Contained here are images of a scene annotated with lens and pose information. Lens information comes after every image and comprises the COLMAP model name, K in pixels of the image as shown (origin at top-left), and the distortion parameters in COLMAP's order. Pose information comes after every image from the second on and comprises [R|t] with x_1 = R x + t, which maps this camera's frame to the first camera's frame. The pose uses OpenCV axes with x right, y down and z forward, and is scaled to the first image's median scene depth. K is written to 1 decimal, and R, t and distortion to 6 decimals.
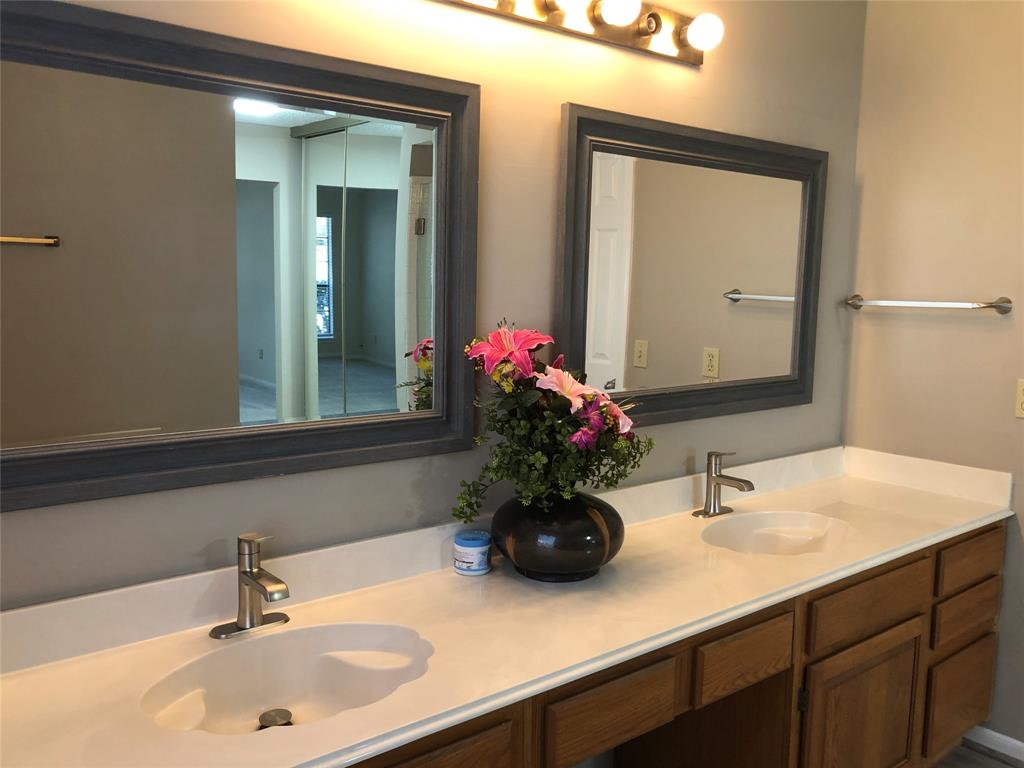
lens RADIAL K [[851.0, 0, 497.5], [0, 851.0, 380.0], [0, 0, 1]] dist [0.031229, 0.002077]
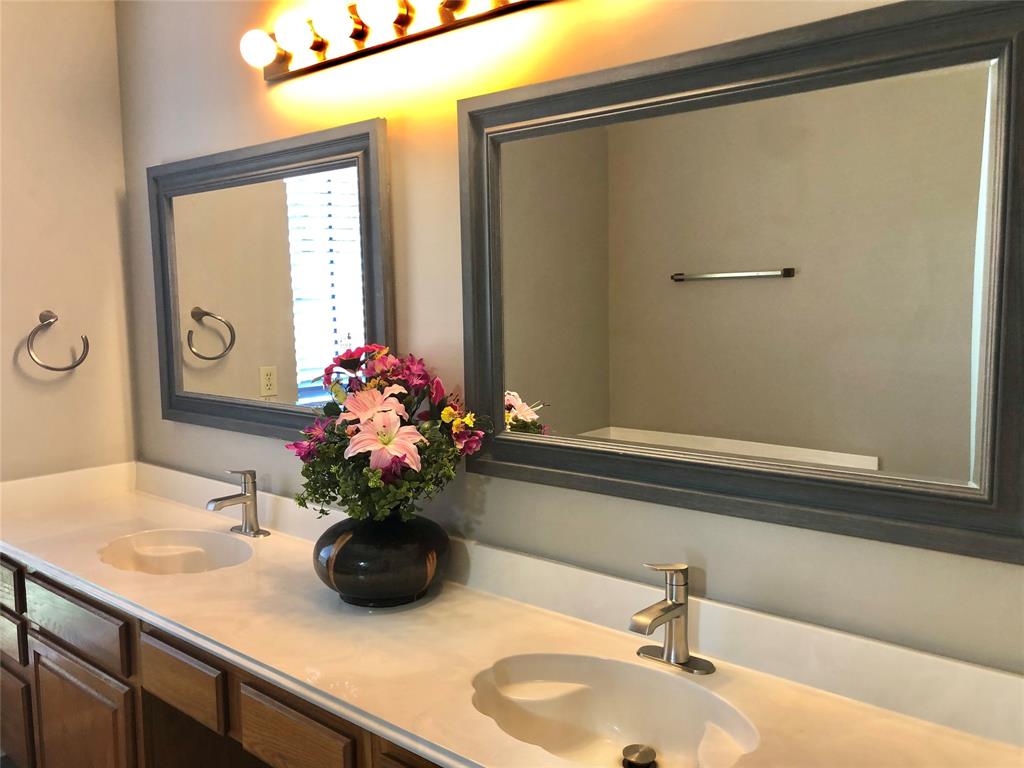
lens RADIAL K [[851.0, 0, 497.5], [0, 851.0, 380.0], [0, 0, 1]] dist [0.031229, 0.002077]
pose [[0.180541, 0.063182, -0.981536, 1.071162], [-0.117799, 0.992141, 0.042197, -0.078418], [0.976488, 0.108006, 0.186565, 0.966046]]
